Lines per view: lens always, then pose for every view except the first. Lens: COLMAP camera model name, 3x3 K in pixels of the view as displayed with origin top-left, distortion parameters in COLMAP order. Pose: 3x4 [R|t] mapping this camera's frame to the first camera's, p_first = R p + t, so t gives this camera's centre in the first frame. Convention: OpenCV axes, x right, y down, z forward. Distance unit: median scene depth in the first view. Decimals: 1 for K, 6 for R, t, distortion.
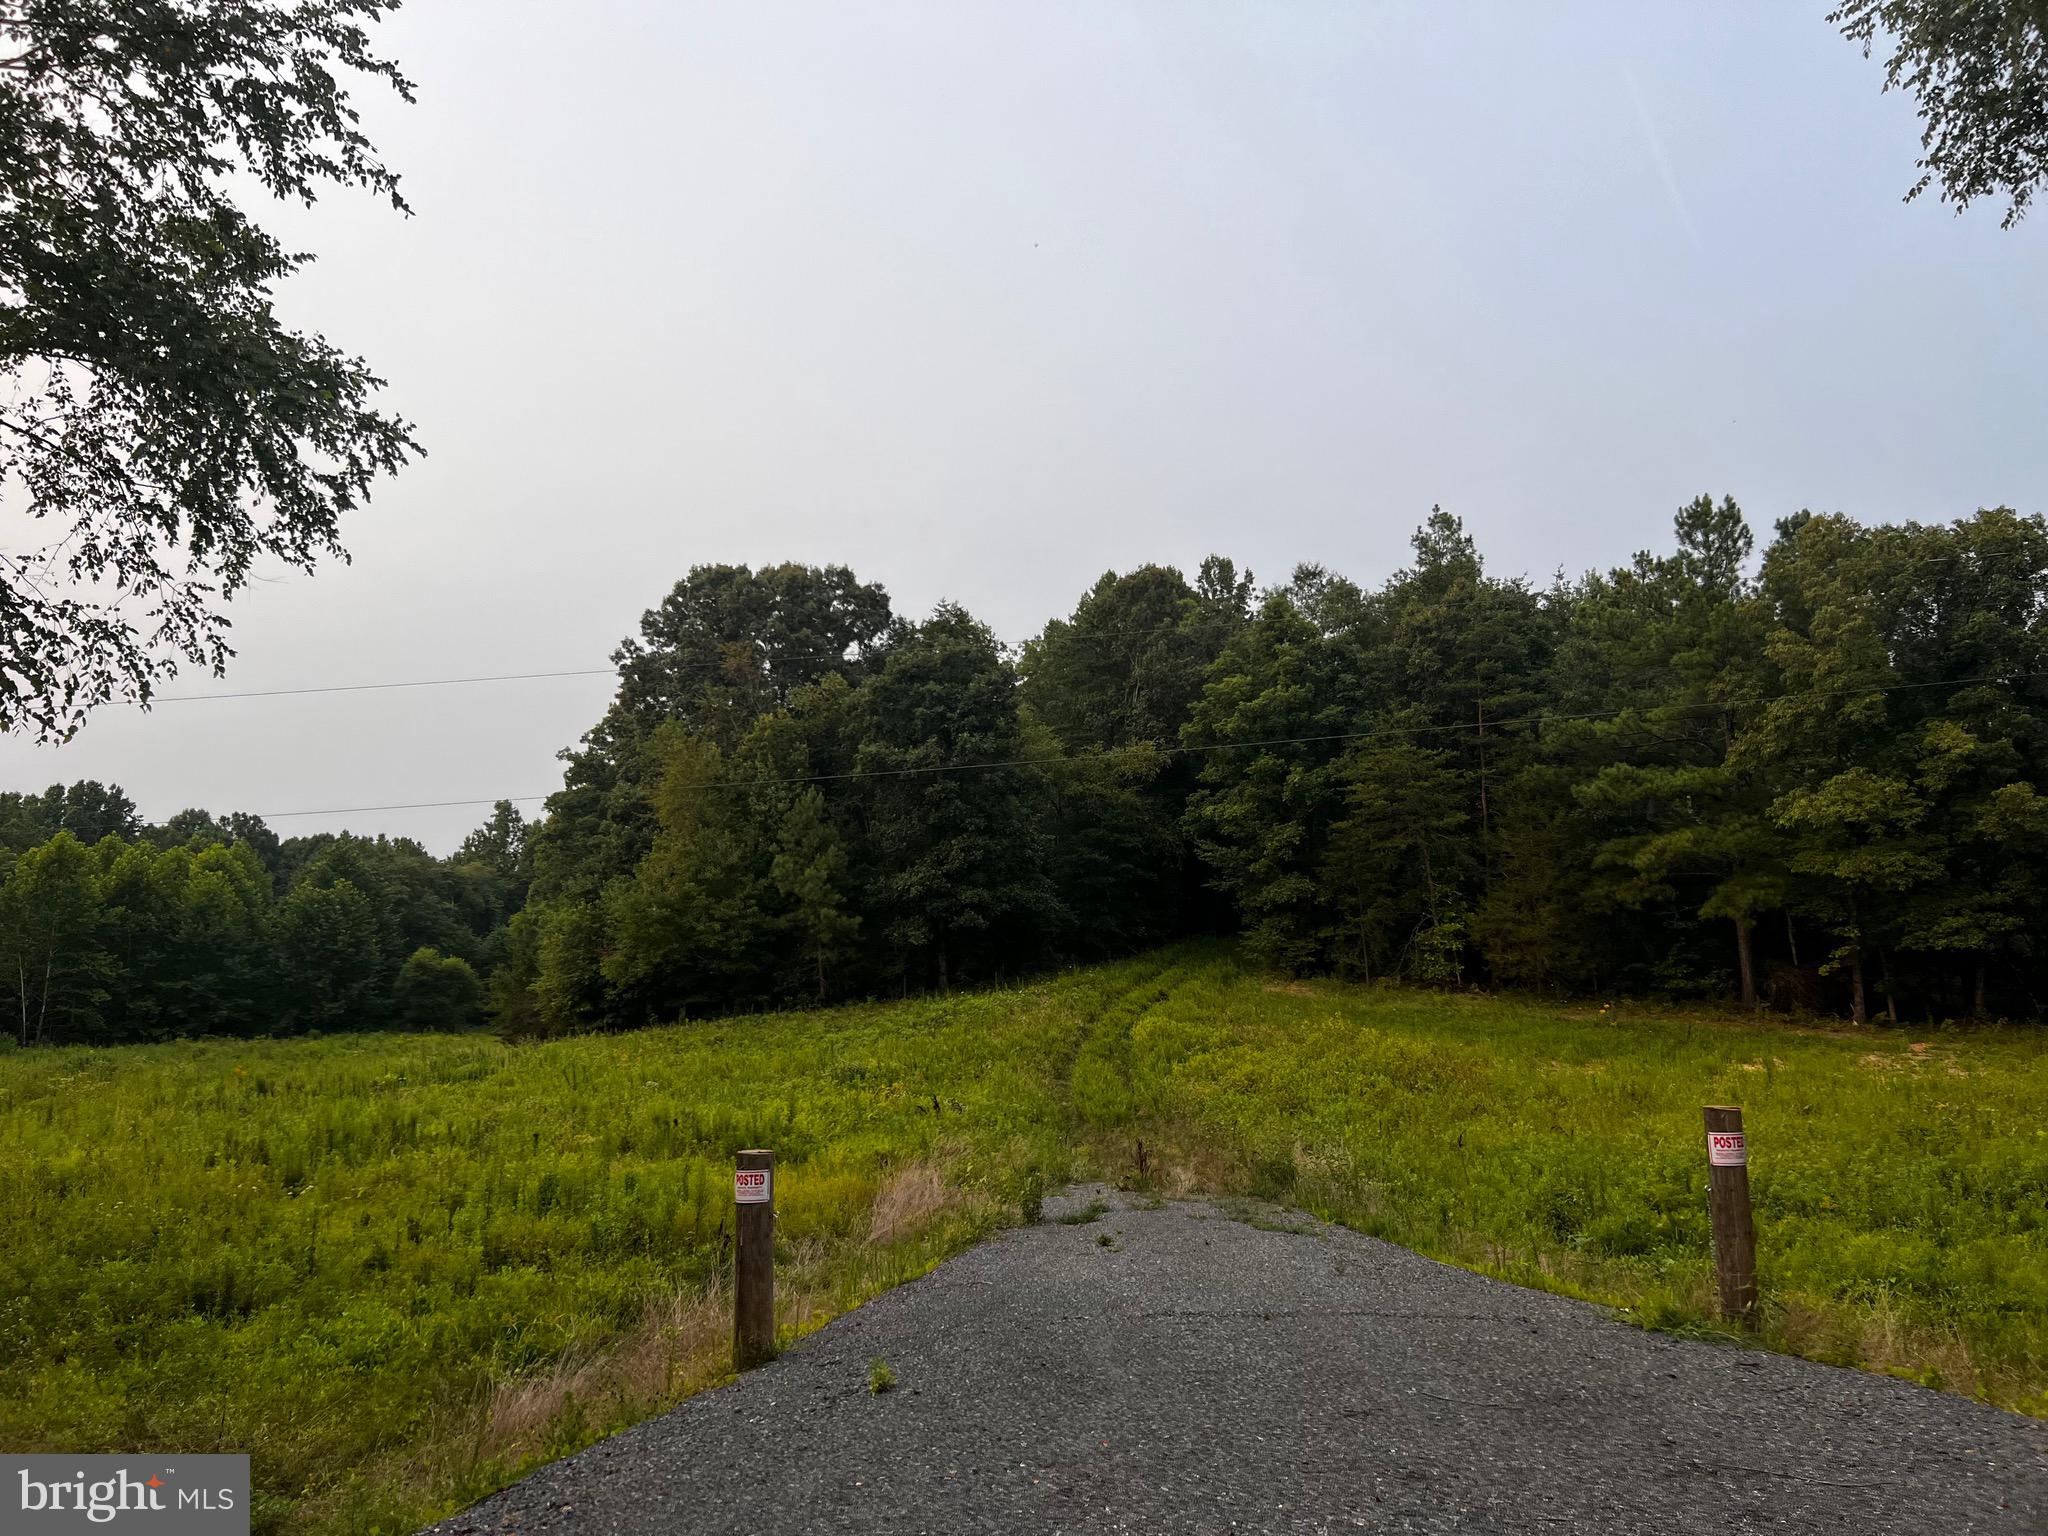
lens RADIAL K [[1515.1, 0, 1030.3], [0, 1515.1, 778.8], [0, 0, 1]] dist [0.150722, -0.275385]
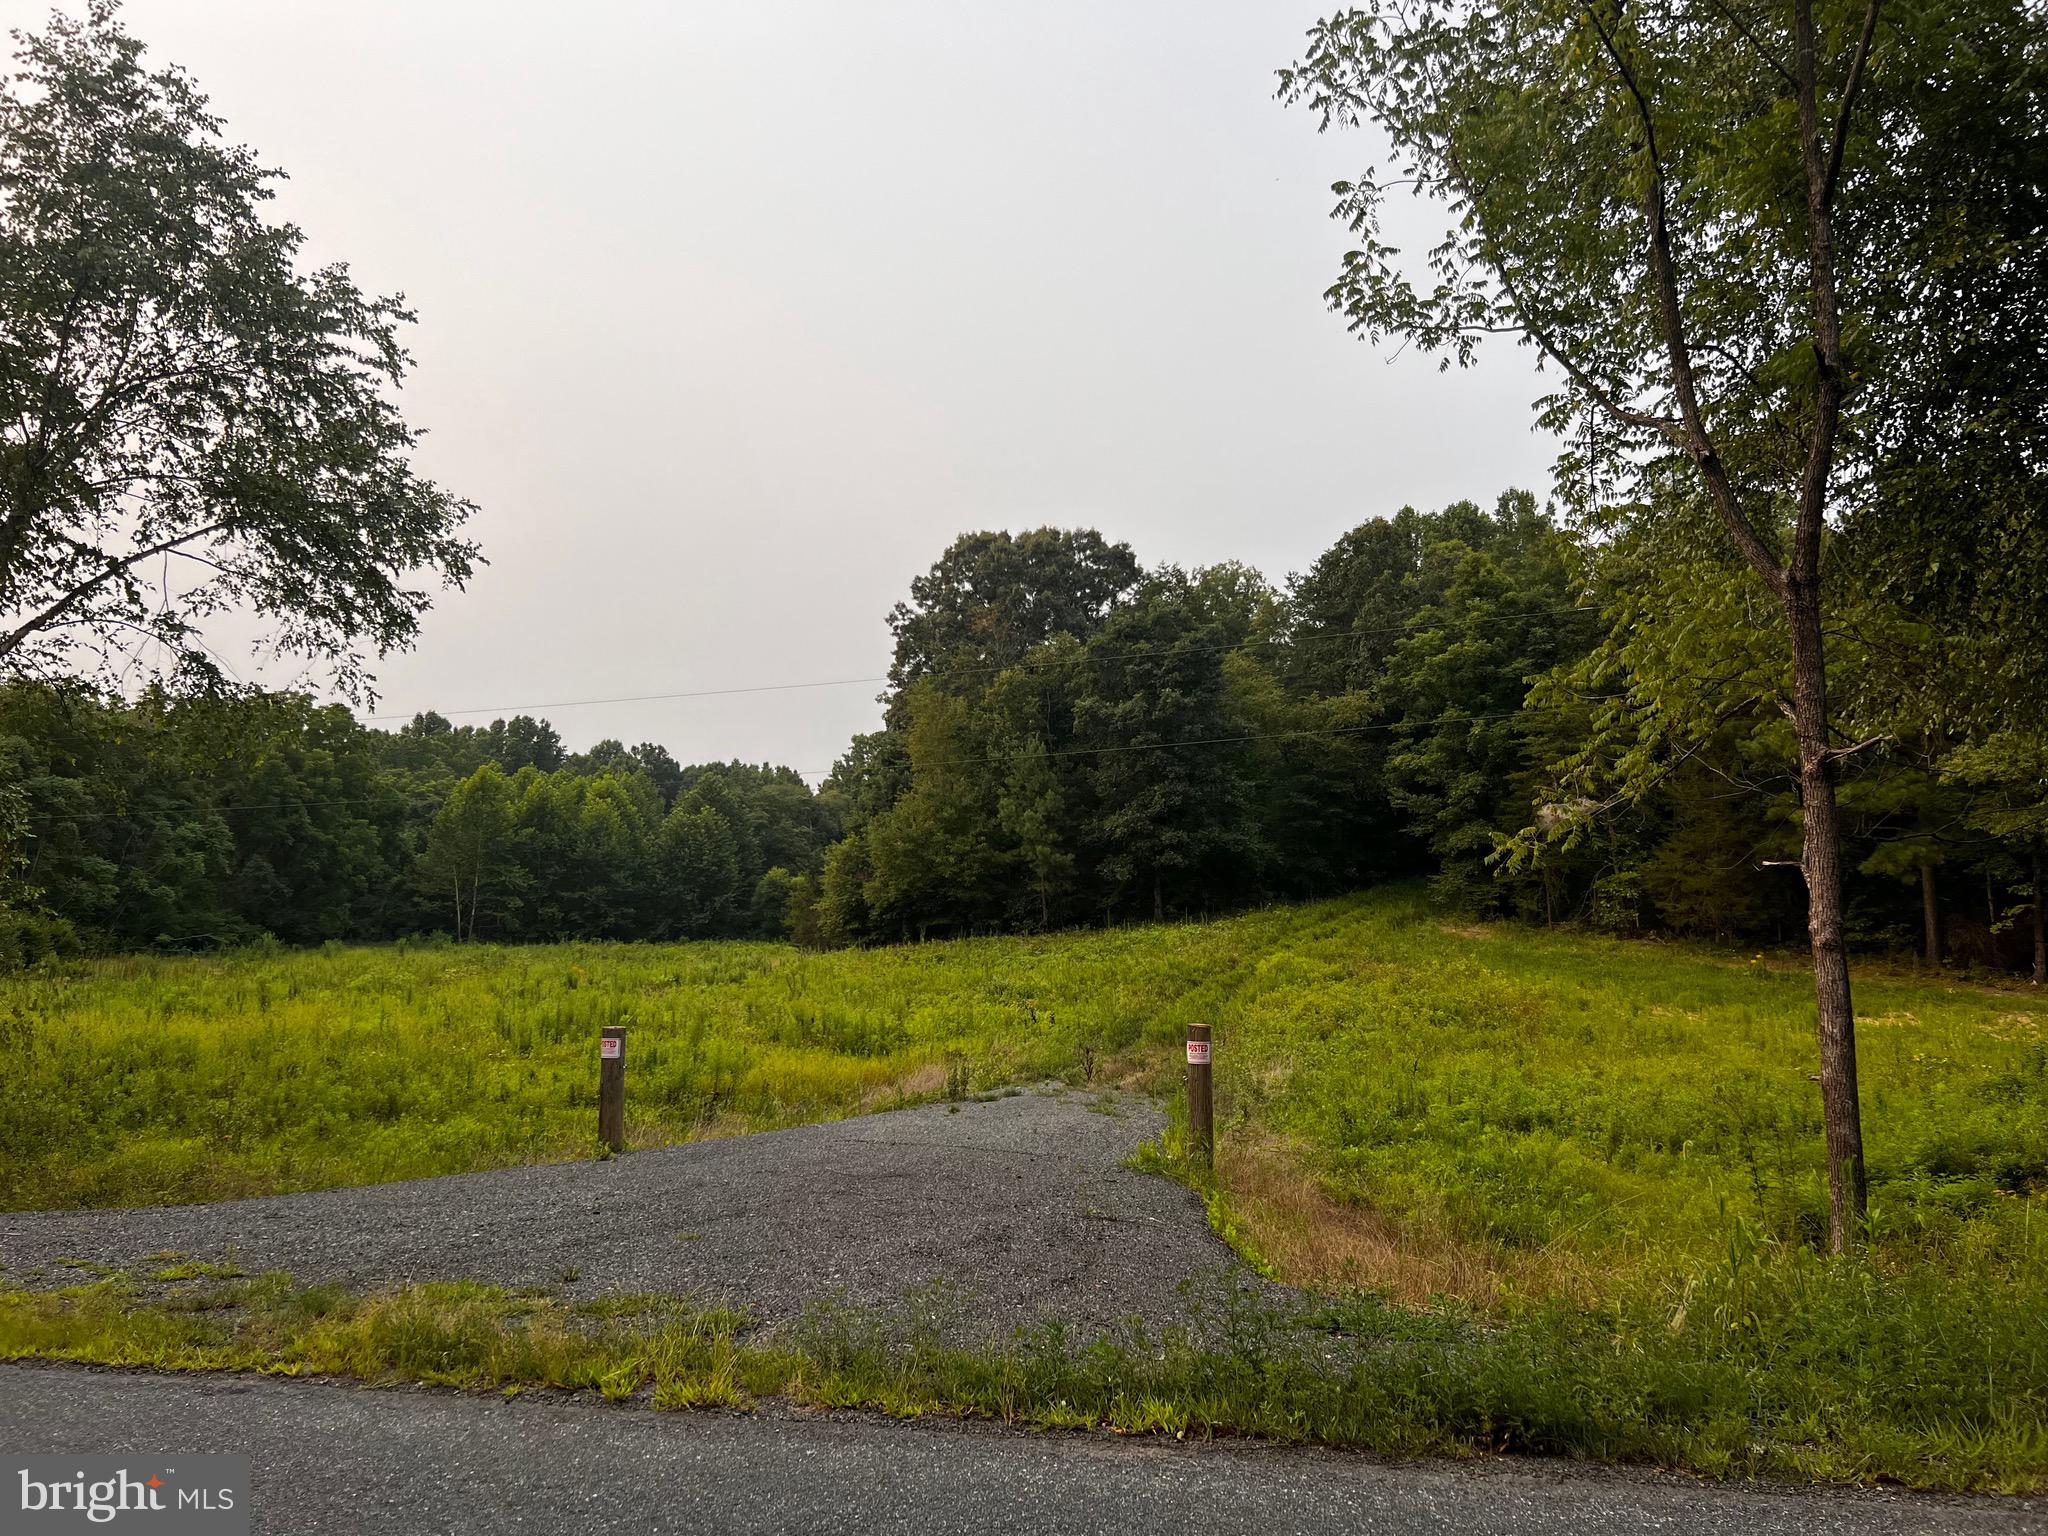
lens RADIAL K [[1528.8, 0, 1027.8], [0, 1528.8, 769.8], [0, 0, 1]] dist [0.039289, -0.042764]
pose [[0.969264, 0.005962, -0.245950, 0.128919], [0.004694, 0.999076, 0.042718, -0.018620], [0.245977, -0.042559, 0.968341, -0.088265]]
